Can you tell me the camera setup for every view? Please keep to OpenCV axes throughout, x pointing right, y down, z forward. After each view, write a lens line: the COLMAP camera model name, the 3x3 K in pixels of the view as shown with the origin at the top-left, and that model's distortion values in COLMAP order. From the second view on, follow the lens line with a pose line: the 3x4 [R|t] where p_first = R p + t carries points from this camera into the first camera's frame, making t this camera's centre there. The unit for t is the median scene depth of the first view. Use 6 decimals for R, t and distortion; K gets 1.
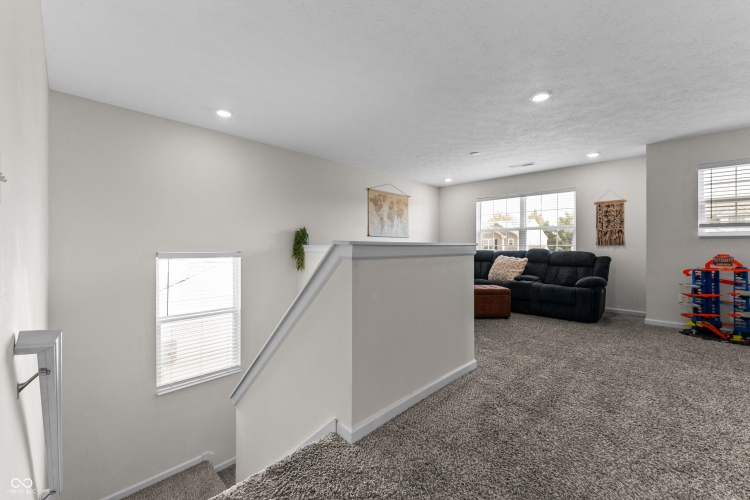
lens RADIAL K [[304.3, 0, 374.9], [0, 304.3, 248.1], [0, 0, 1]] dist [0.001735, 0.000067]
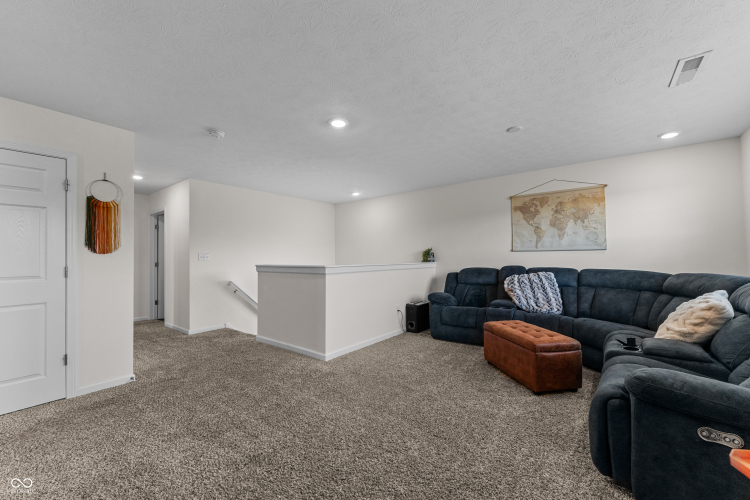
lens RADIAL K [[304.3, 0, 375.0], [0, 304.3, 254.1], [0, 0, 1]] dist [0.001735, 0.000067]
pose [[0.124703, -0.013772, -0.992099, 0.748142], [0.005831, 0.999897, -0.013148, -0.020685], [0.992177, -0.004145, 0.124771, 0.472361]]
